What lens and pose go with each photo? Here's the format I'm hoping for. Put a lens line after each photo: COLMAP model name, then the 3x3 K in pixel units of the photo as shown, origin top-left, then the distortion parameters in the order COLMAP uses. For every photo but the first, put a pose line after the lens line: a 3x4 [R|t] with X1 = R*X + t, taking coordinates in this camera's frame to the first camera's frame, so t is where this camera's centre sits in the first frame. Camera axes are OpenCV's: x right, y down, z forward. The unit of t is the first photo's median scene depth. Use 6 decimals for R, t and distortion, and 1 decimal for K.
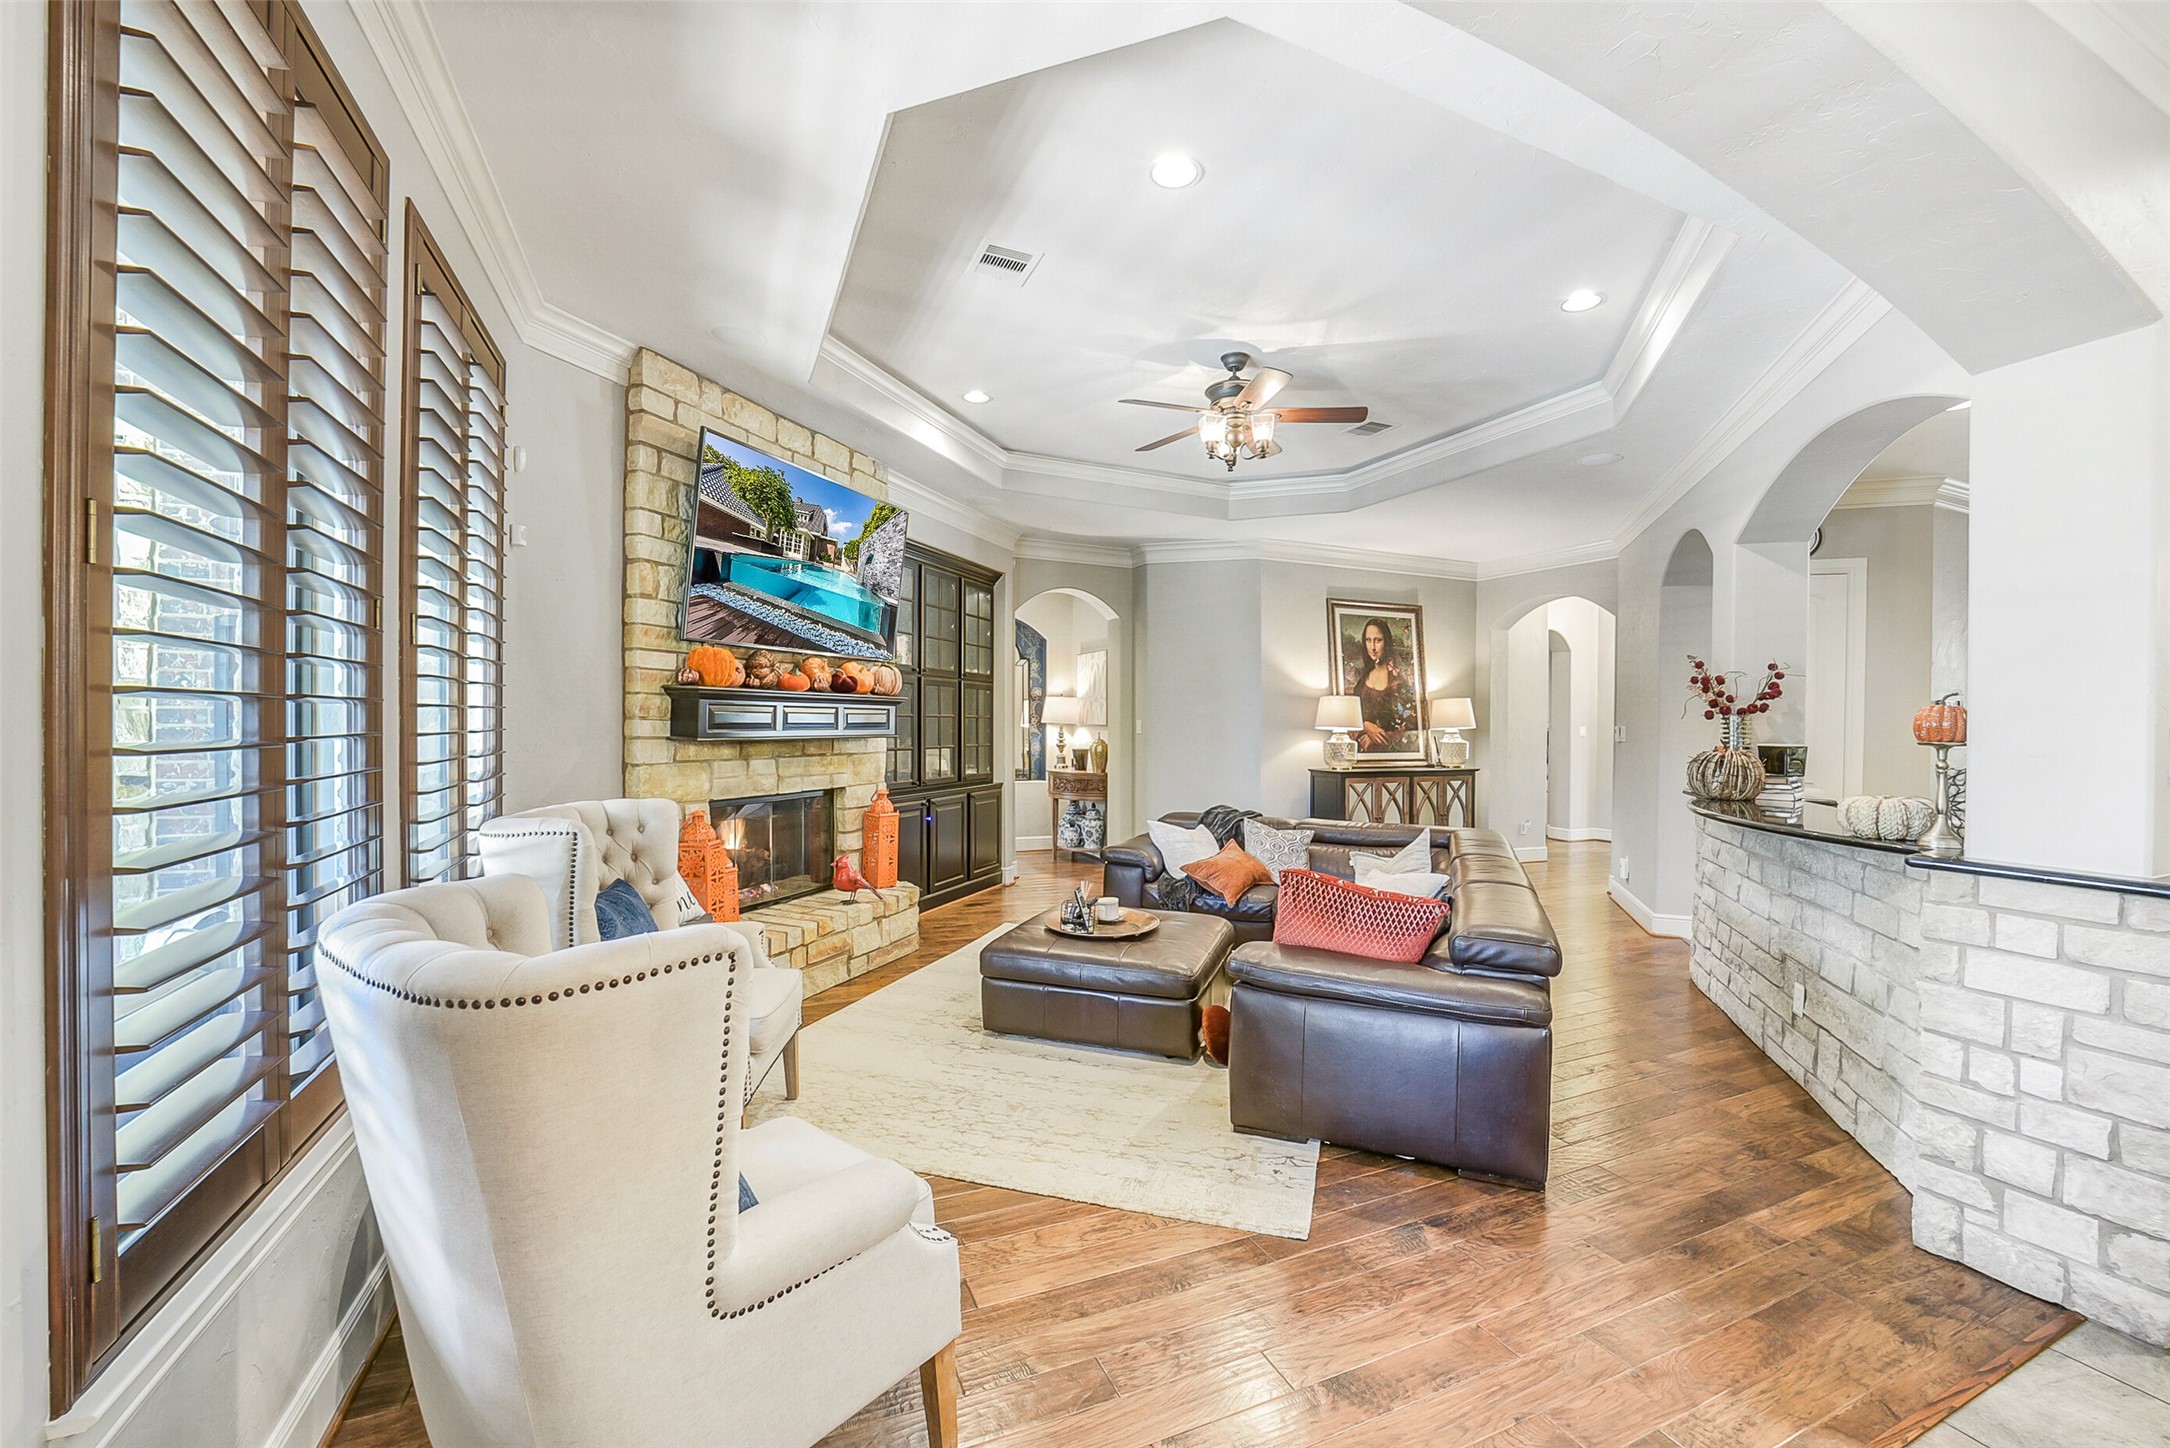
lens RADIAL K [[857.9, 0, 1088.9], [0, 857.9, 718.9], [0, 0, 1]] dist [-0.035165, 0.007931]
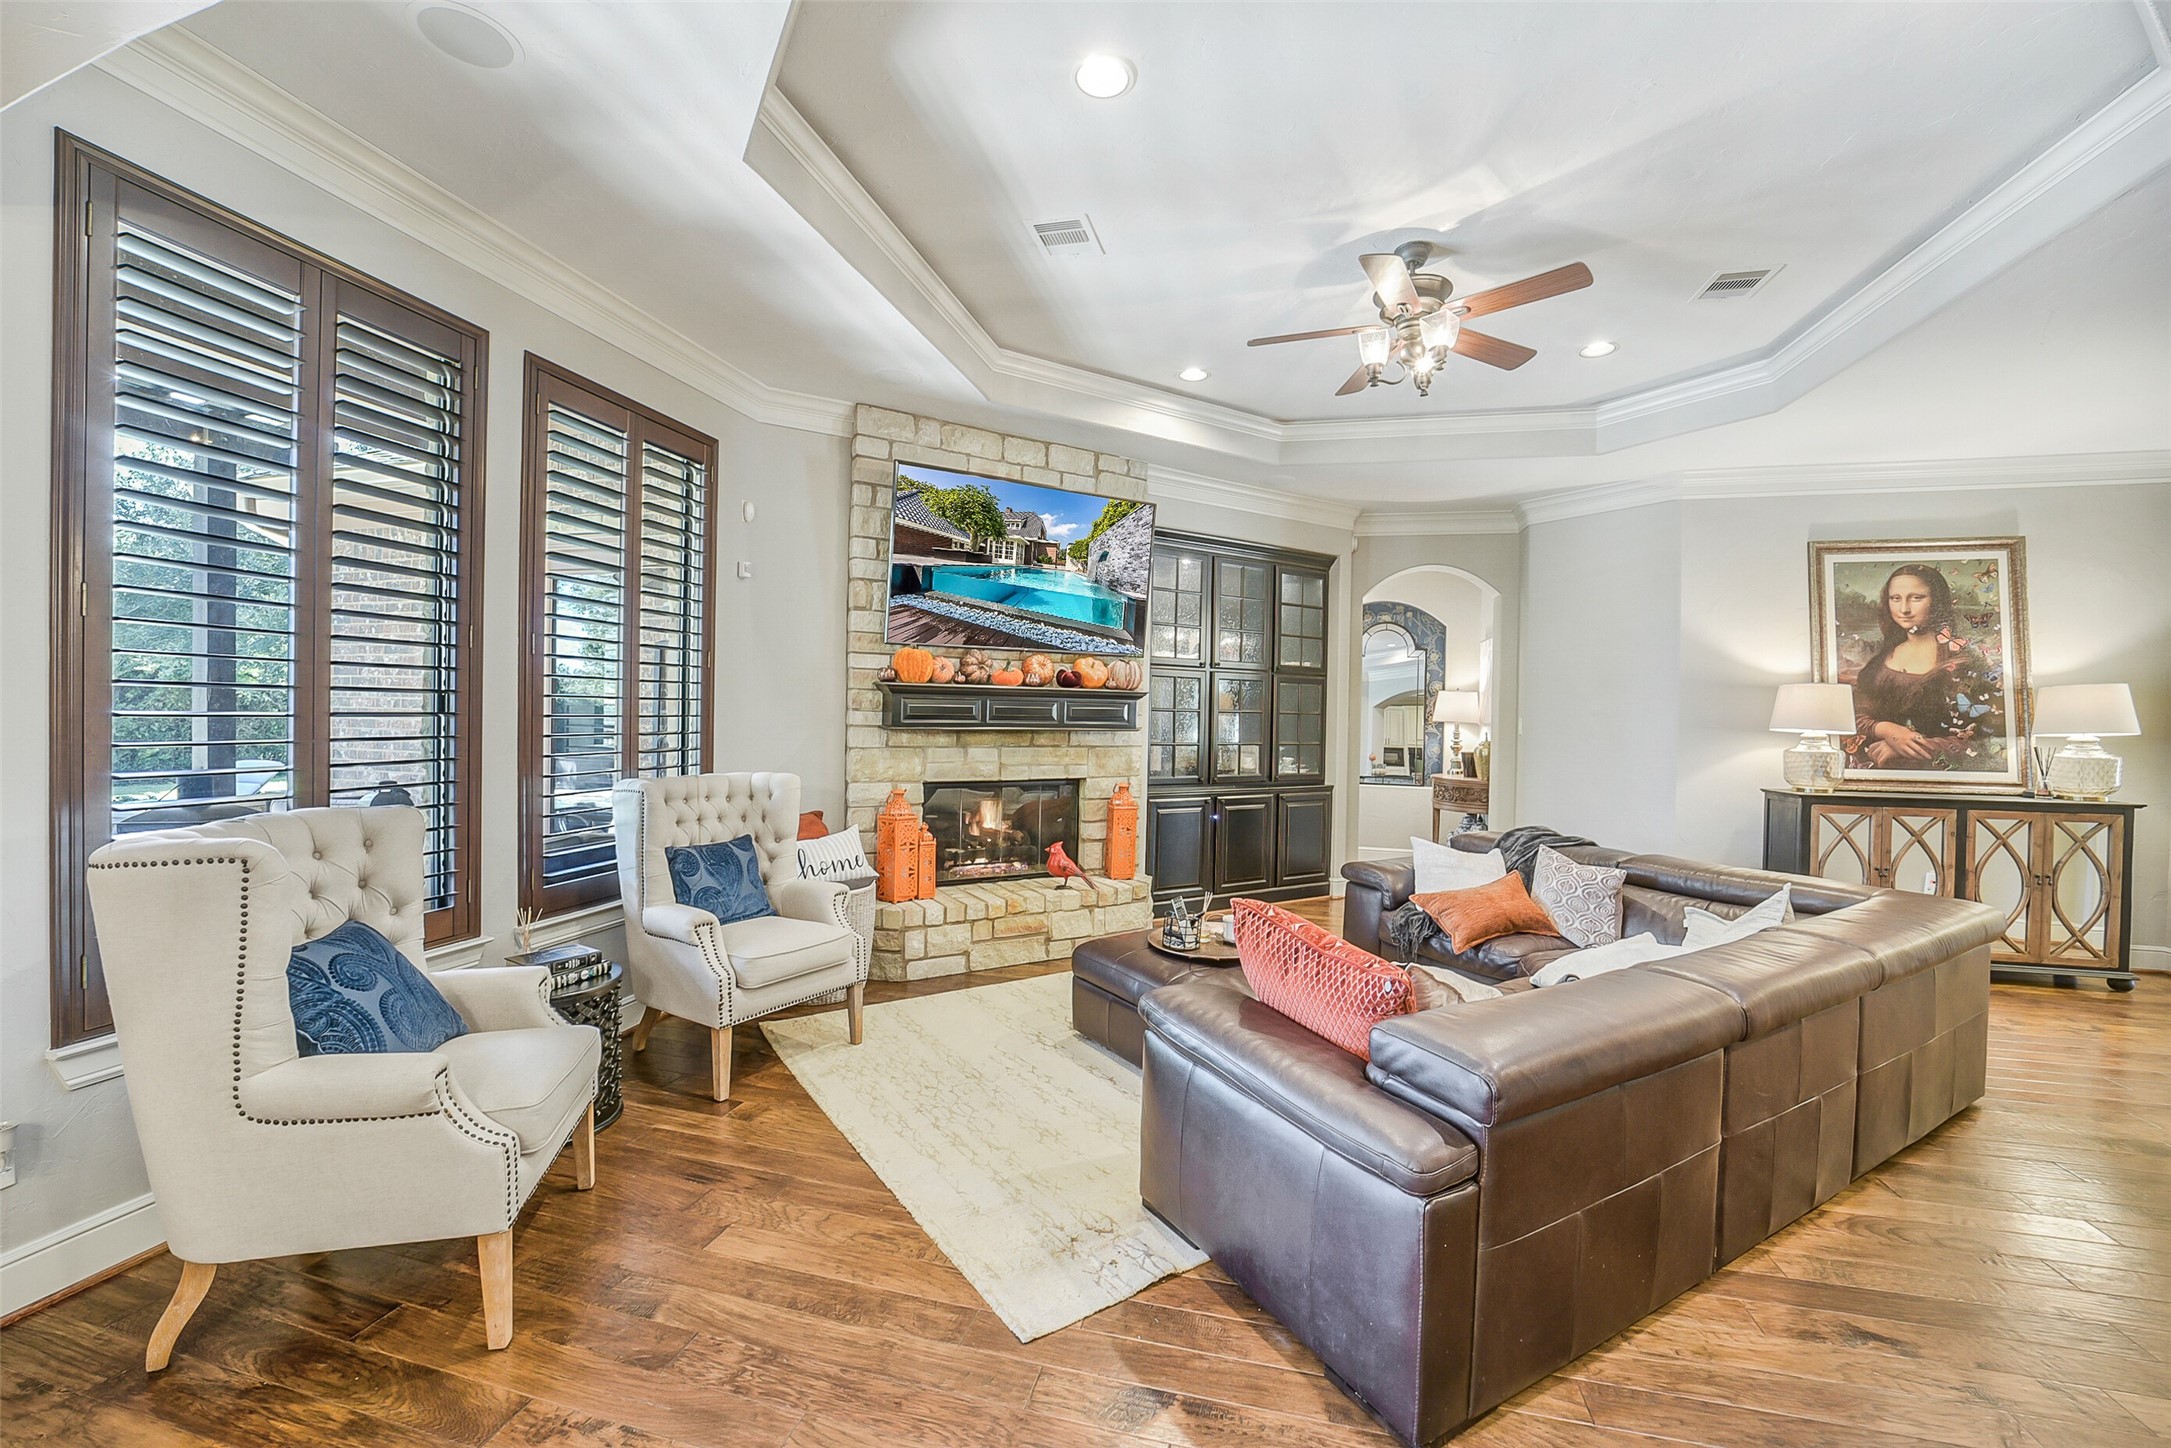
lens RADIAL K [[858.3, 0, 1109.1], [0, 858.3, 721.1], [0, 0, 1]] dist [-0.035165, 0.007931]
pose [[0.792214, 0.007164, -0.610202, 0.420006], [-0.007130, 0.999971, 0.002484, 0.008623], [0.610202, 0.002382, 0.792242, 0.210348]]
